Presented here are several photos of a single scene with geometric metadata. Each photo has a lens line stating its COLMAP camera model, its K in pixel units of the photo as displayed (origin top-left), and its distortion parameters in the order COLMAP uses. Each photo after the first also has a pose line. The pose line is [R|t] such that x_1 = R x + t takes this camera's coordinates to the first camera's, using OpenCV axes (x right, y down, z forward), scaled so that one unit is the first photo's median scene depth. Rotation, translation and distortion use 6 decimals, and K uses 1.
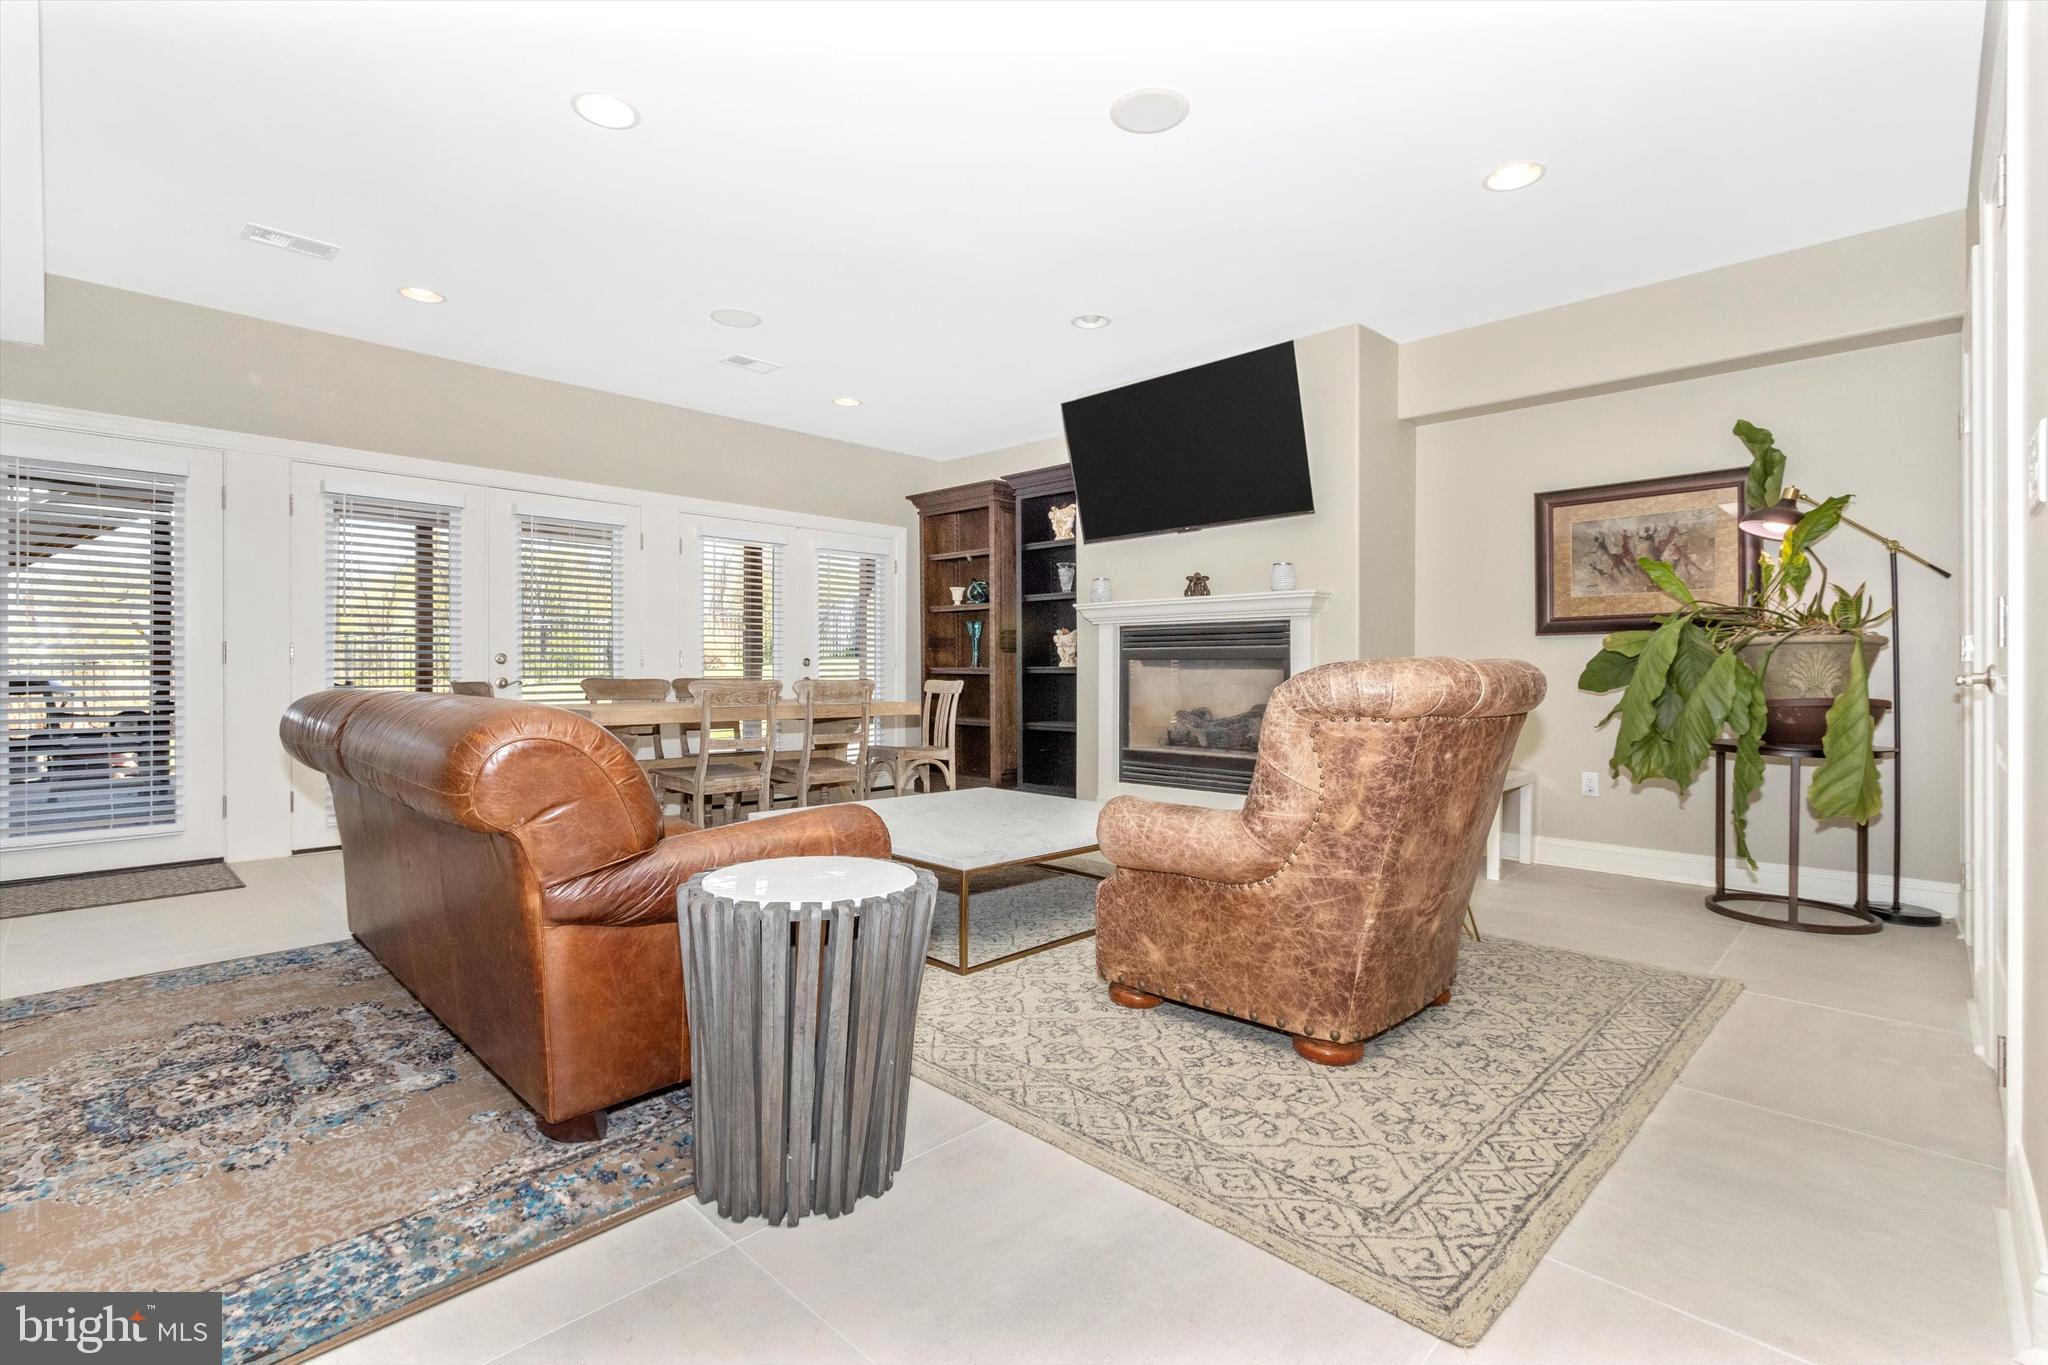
lens RADIAL K [[937.4, 0, 986.8], [0, 937.4, 672.9], [0, 0, 1]] dist [0.006654, -0.001630]
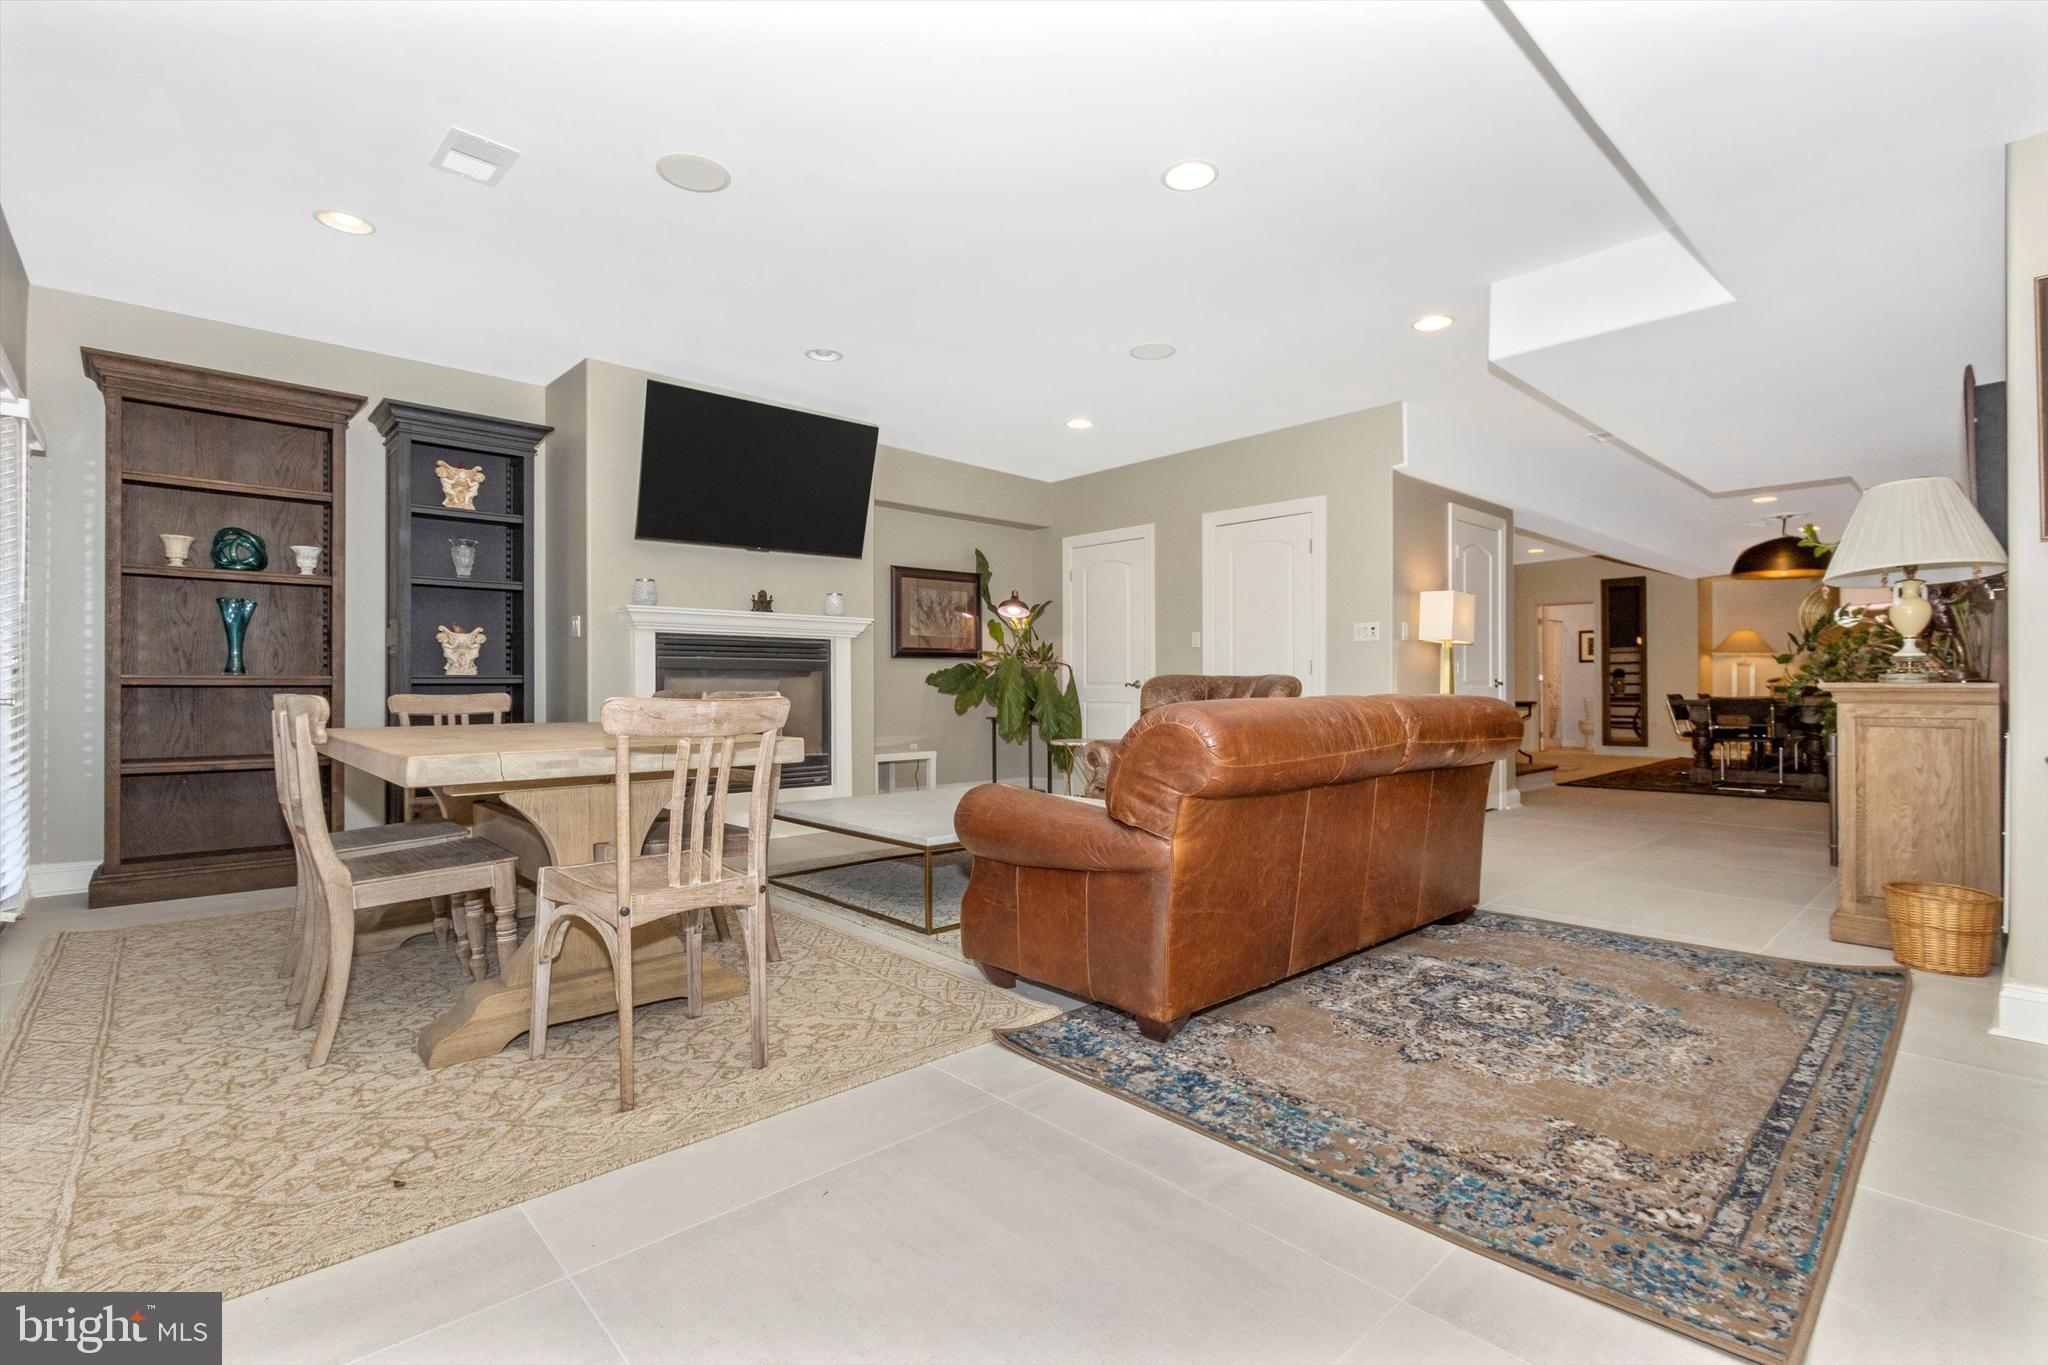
lens RADIAL K [[937.4, 0, 1025.2], [0, 937.4, 679.8], [0, 0, 1]] dist [0.006654, -0.001630]
pose [[0.030606, 0.000693, 0.999531, -1.009758], [-0.000247, 1.000000, -0.000686, -0.001858], [-0.999531, -0.000226, 0.030606, 0.765947]]
